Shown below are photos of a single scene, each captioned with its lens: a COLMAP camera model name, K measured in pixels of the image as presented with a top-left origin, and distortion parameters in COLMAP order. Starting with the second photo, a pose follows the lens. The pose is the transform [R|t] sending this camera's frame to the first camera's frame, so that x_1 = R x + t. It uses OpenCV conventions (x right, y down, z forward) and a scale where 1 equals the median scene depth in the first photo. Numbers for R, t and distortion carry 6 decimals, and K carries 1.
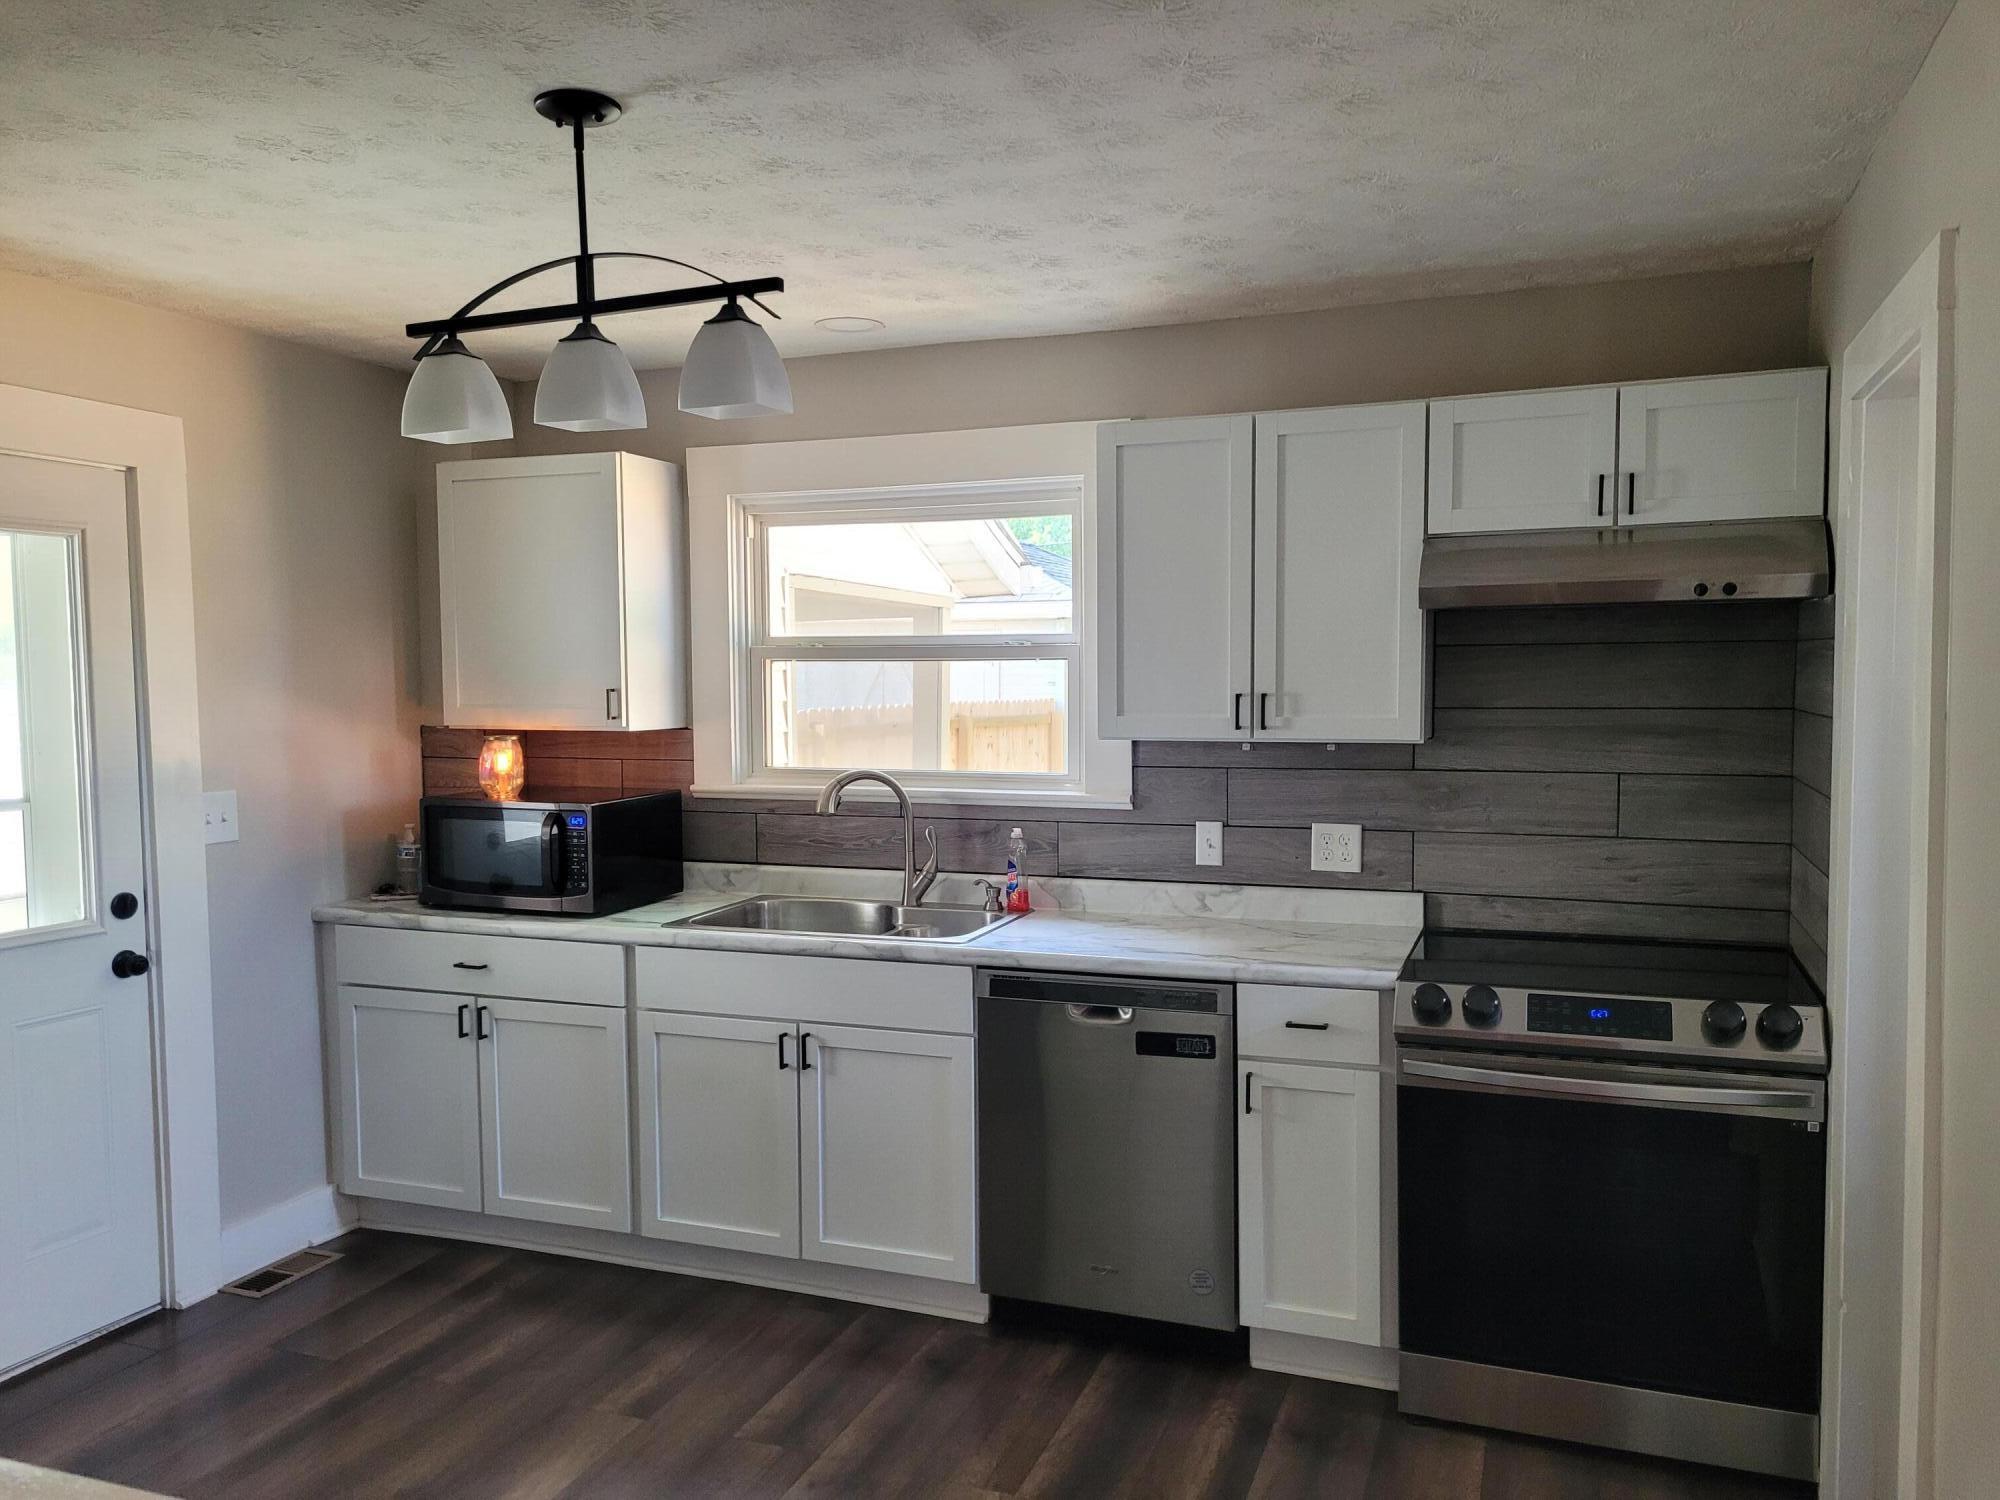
lens RADIAL K [[1515.2, 0, 969.6], [0, 1515.2, 769.7], [0, 0, 1]] dist [0.066757, -0.050910]
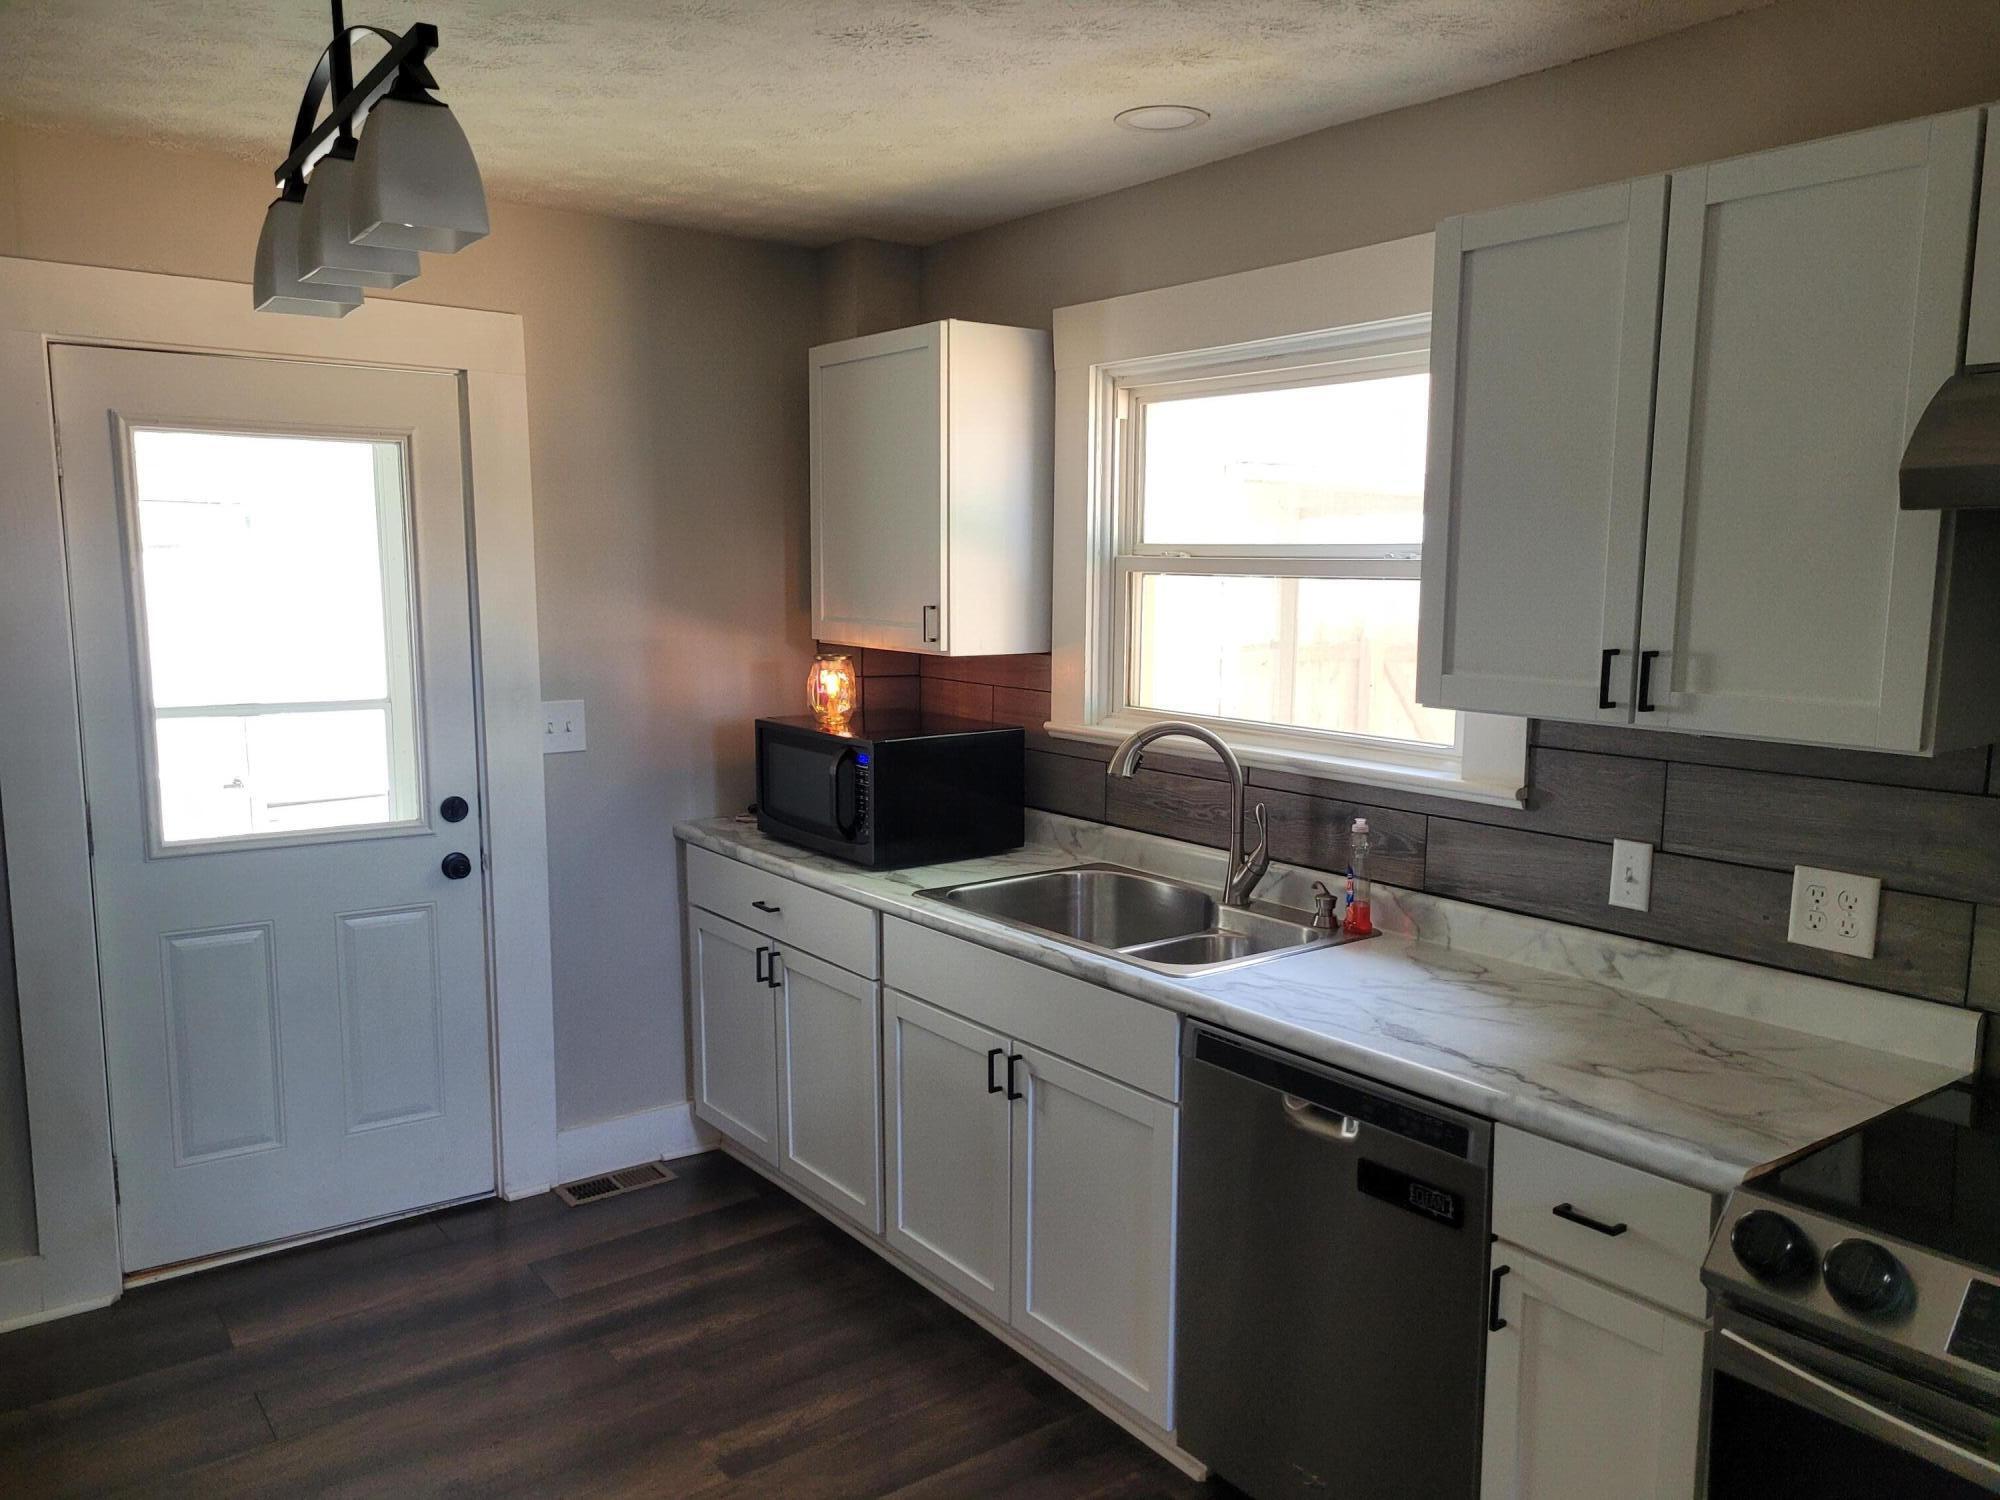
lens RADIAL K [[1512.5, 0, 1000.8], [0, 1512.5, 783.1], [0, 0, 1]] dist [0.062009, -0.042871]
pose [[0.848734, 0.090013, -0.521103, 0.275205], [-0.046434, 0.994286, 0.096121, -0.041516], [0.526777, -0.057385, 0.848064, 0.323748]]
